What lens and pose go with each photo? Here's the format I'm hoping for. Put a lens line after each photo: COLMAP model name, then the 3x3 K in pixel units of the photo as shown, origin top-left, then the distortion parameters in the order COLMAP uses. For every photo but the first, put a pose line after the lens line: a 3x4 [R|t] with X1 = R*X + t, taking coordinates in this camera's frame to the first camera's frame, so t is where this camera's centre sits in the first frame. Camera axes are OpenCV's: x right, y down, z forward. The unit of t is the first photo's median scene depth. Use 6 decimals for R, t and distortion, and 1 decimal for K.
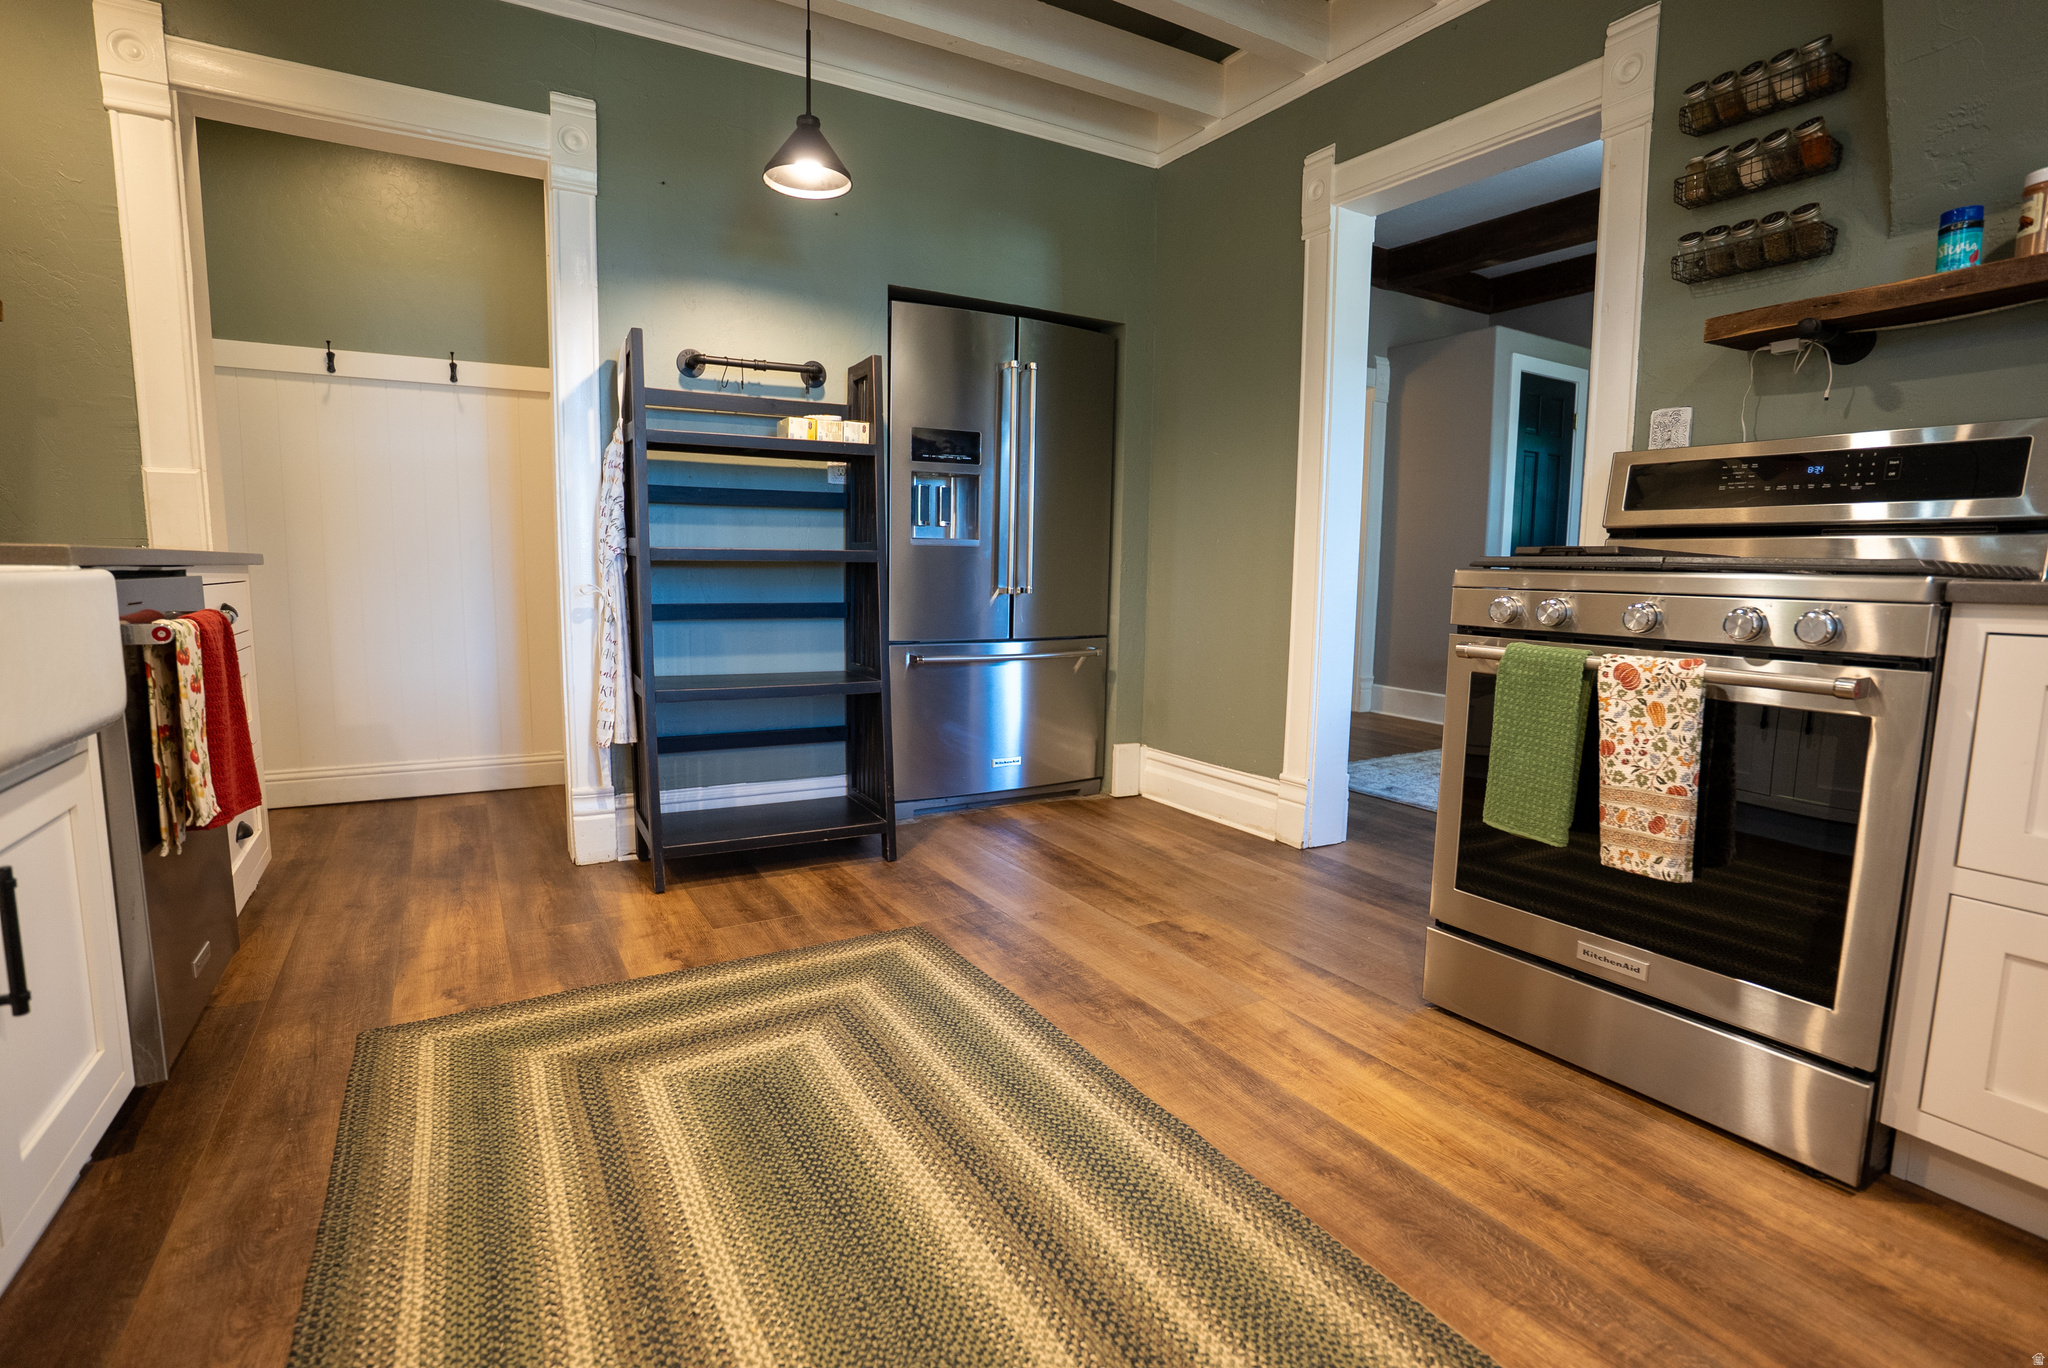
lens RADIAL K [[980.4, 0, 1026.6], [0, 980.4, 688.0], [0, 0, 1]] dist [-0.077389, 0.031077]
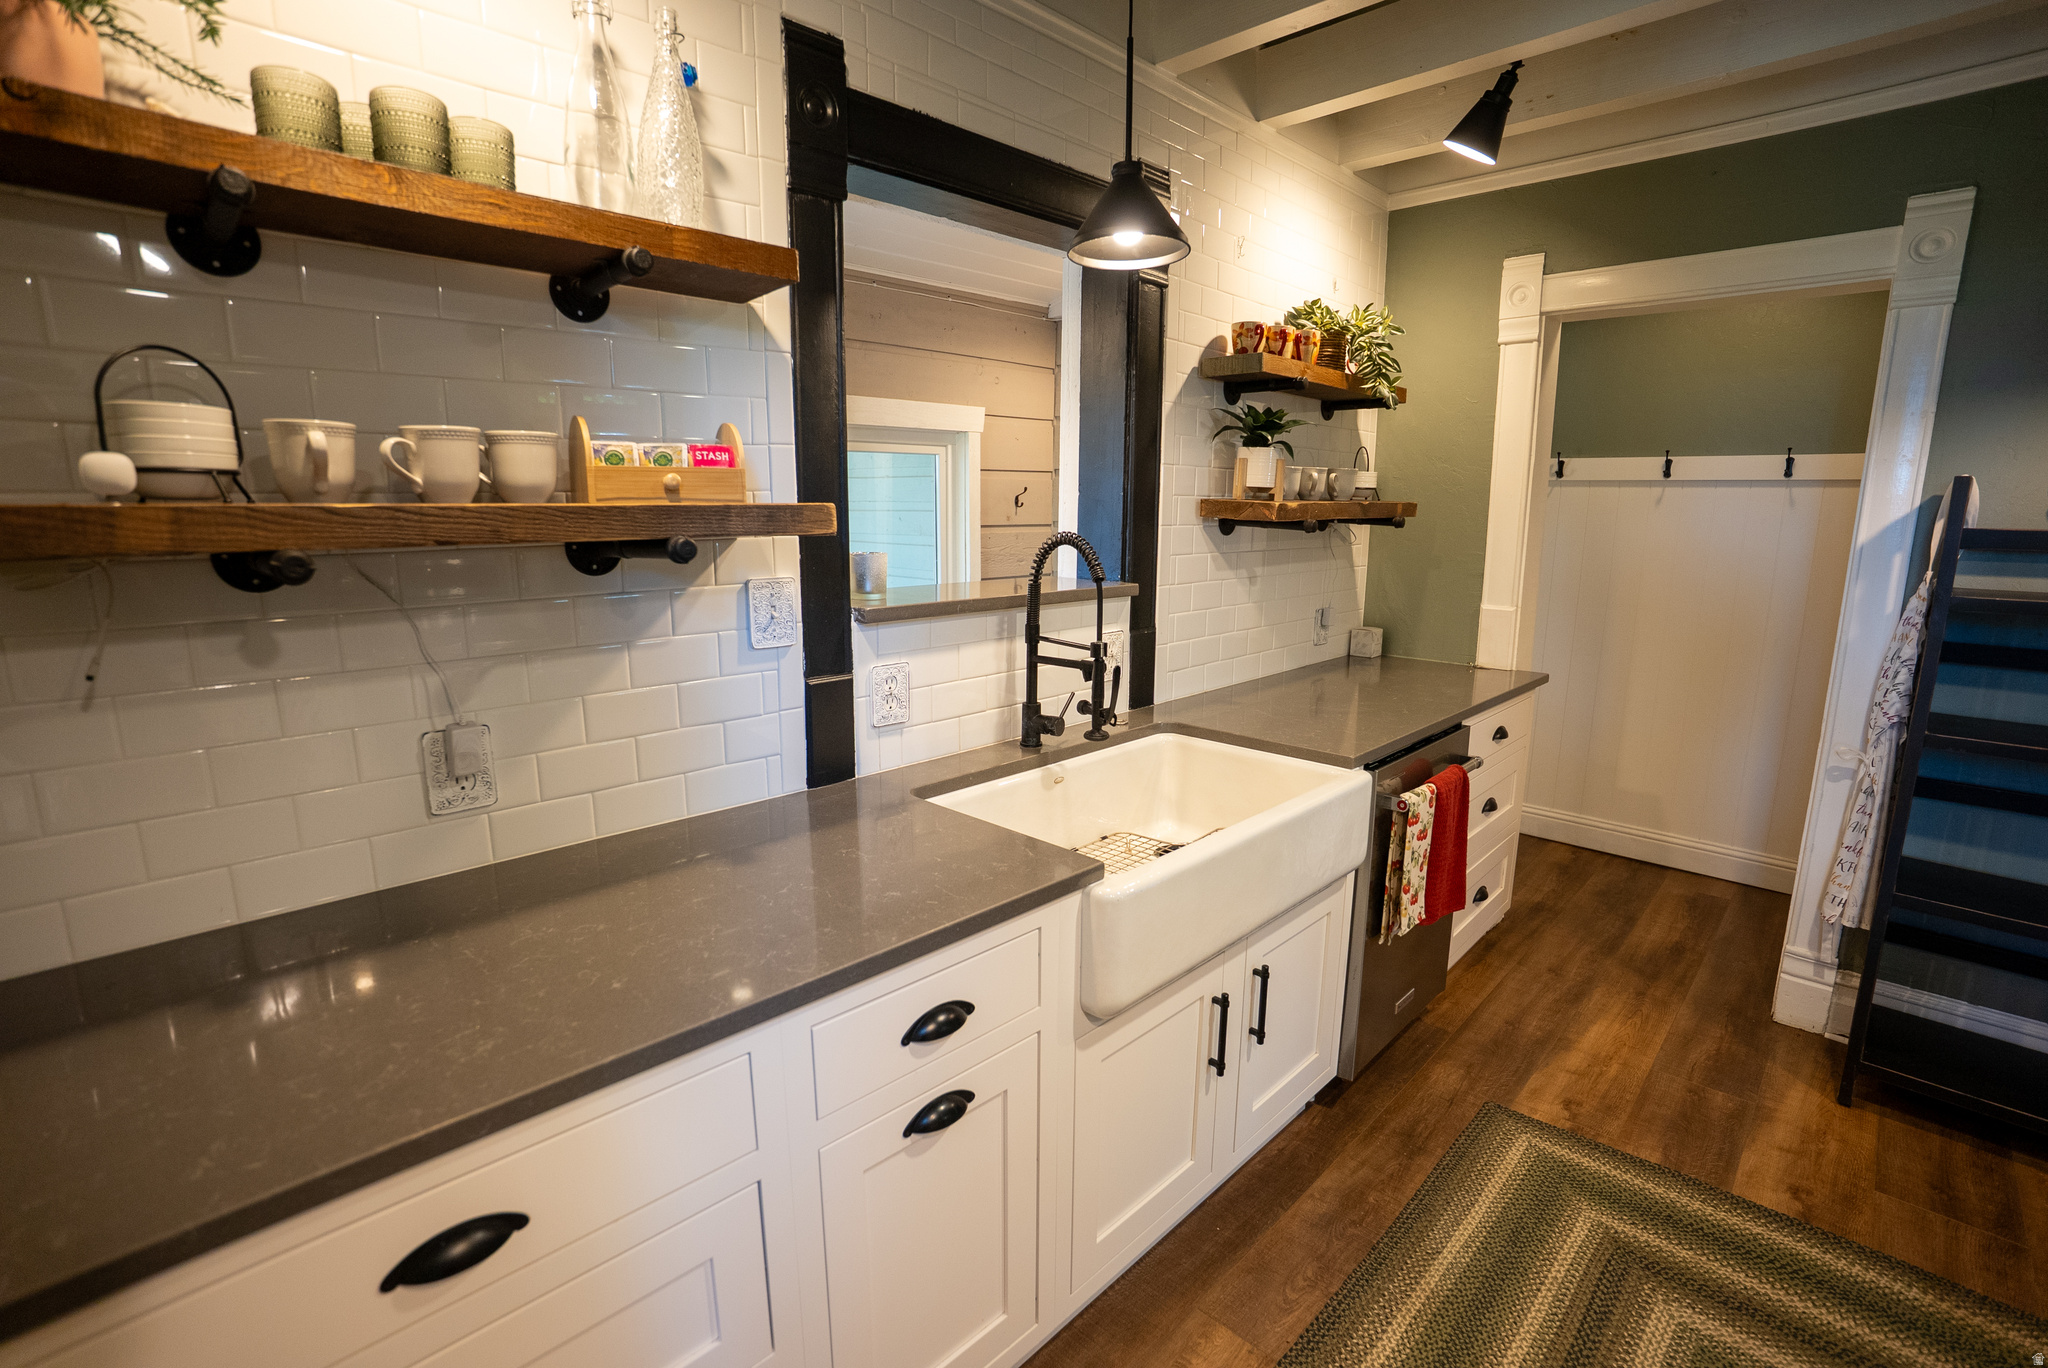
lens RADIAL K [[945.3, 0, 1025.7], [0, 945.3, 686.4], [0, 0, 1]] dist [-0.081209, 0.028851]
pose [[0.260895, 0.172615, -0.949809, 0.178758], [-0.115240, 0.982417, 0.146887, -0.249722], [0.958464, 0.071134, 0.276200, 0.013327]]
